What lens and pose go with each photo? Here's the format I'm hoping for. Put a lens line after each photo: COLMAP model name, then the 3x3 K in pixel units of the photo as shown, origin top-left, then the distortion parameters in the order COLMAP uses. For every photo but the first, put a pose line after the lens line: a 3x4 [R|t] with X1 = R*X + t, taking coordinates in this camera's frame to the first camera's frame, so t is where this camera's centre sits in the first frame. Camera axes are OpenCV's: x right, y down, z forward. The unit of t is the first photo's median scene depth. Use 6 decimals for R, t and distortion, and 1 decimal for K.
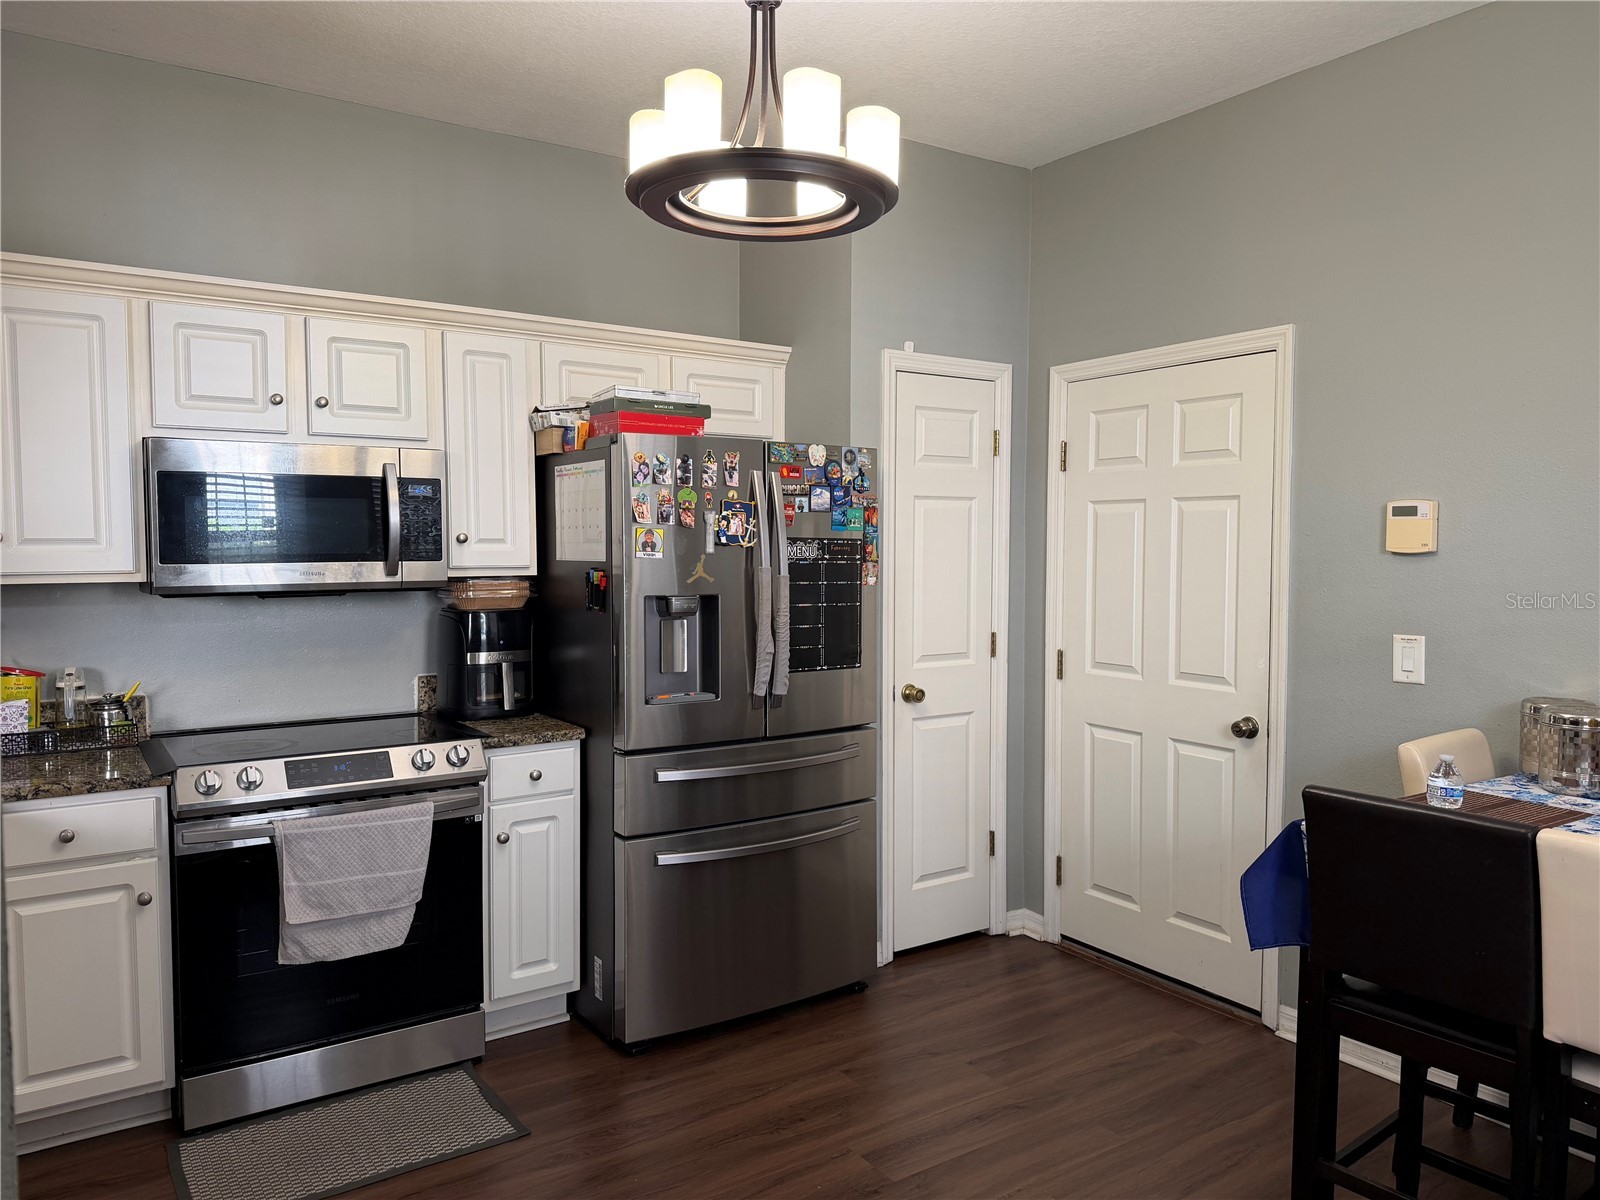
lens RADIAL K [[1116.4, 0, 800.0], [0, 1116.4, 600.0], [0, 0, 1]] dist [0.155458, -0.328340]
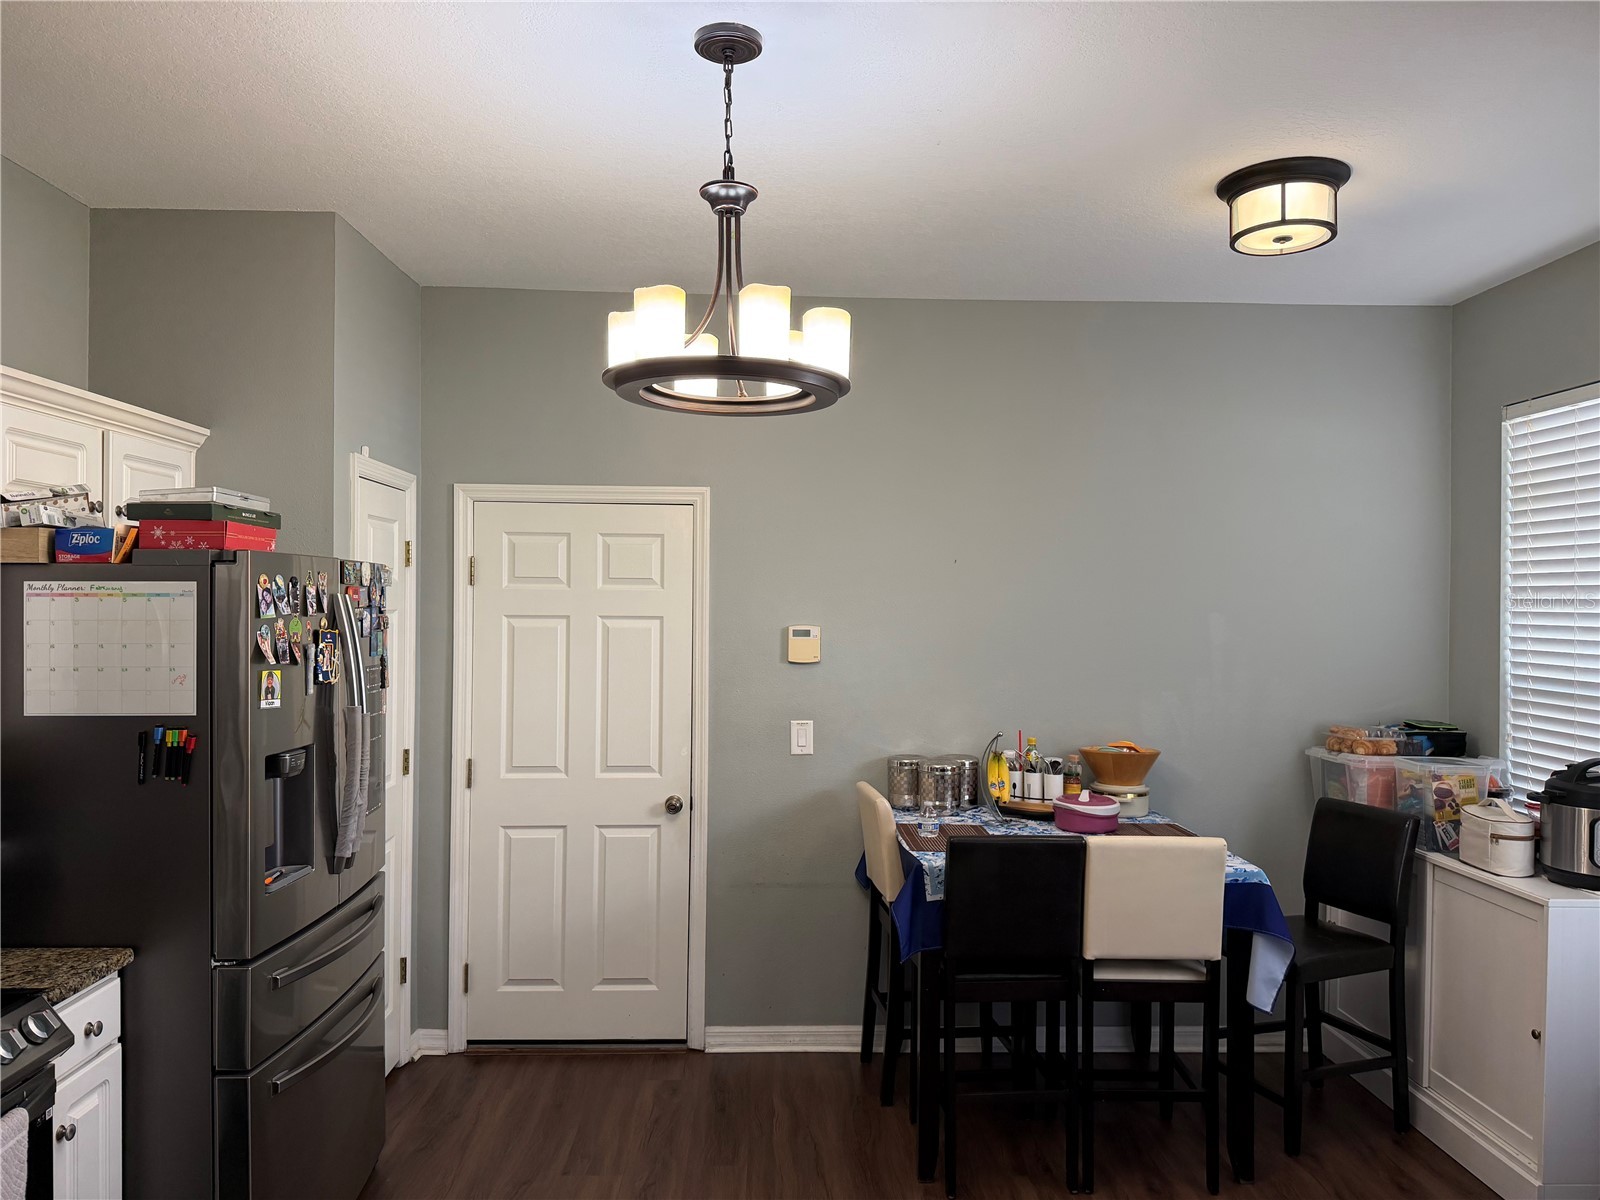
lens RADIAL K [[1116.4, 0, 800.0], [0, 1116.4, 600.0], [0, 0, 1]] dist [0.155458, -0.328340]
pose [[0.528302, 0.003627, 0.849049, -0.557331], [0.038294, 0.998871, -0.028094, -0.068698], [-0.848193, 0.047356, 0.527566, 0.225888]]
